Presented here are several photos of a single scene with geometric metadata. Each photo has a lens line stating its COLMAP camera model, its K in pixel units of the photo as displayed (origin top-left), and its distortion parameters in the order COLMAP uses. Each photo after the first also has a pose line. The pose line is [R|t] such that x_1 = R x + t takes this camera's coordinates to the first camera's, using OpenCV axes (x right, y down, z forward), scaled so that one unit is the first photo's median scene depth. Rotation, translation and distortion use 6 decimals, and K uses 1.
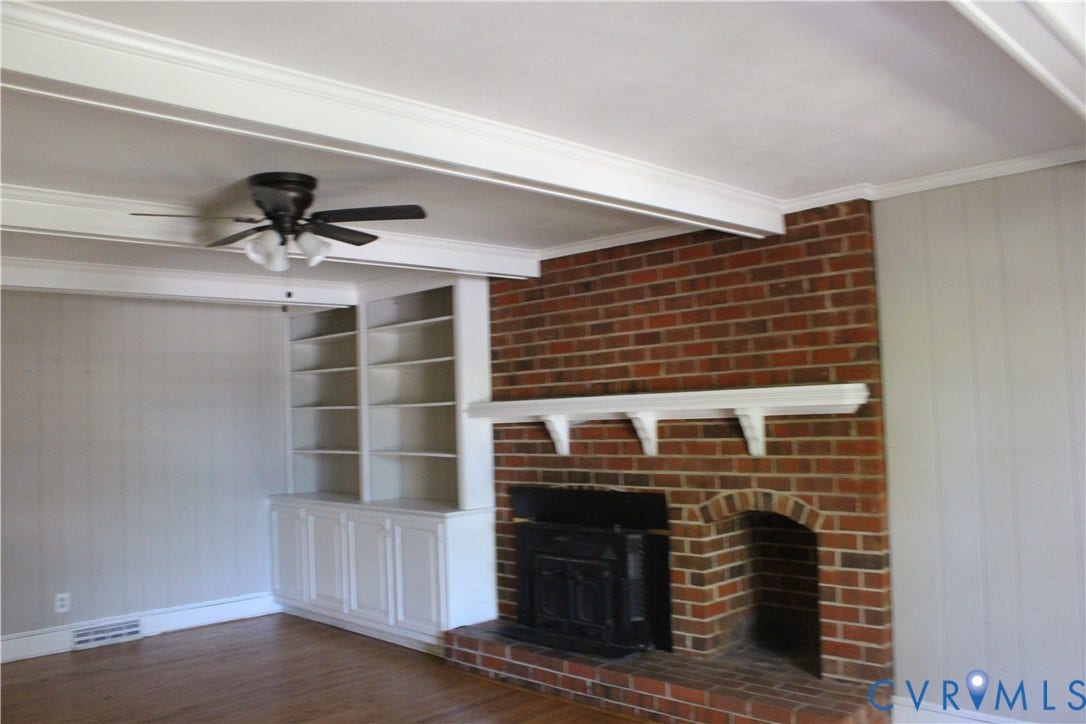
lens RADIAL K [[910.7, 0, 541.9], [0, 910.7, 367.4], [0, 0, 1]] dist [-0.103611, 0.016589]
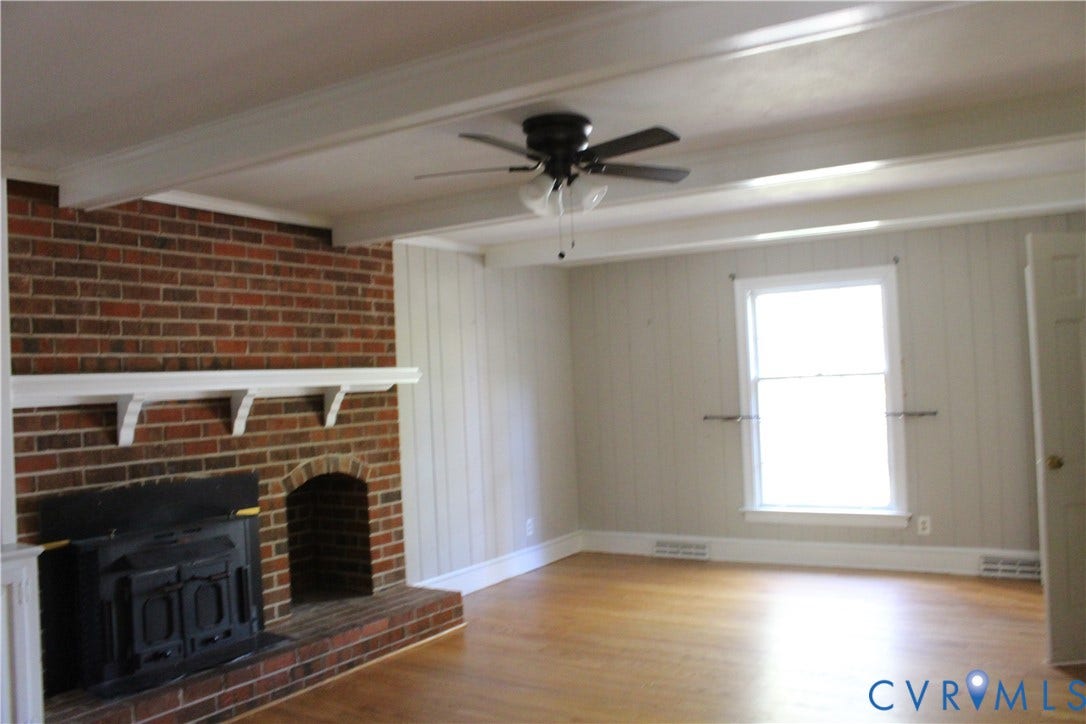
lens RADIAL K [[910.7, 0, 542.3], [0, 910.7, 356.6], [0, 0, 1]] dist [-0.103611, 0.016589]
pose [[-0.212989, 0.065546, 0.974853, -0.919955], [-0.002331, 0.997710, -0.067592, 0.080184], [-0.977052, -0.016669, -0.212349, 0.917119]]
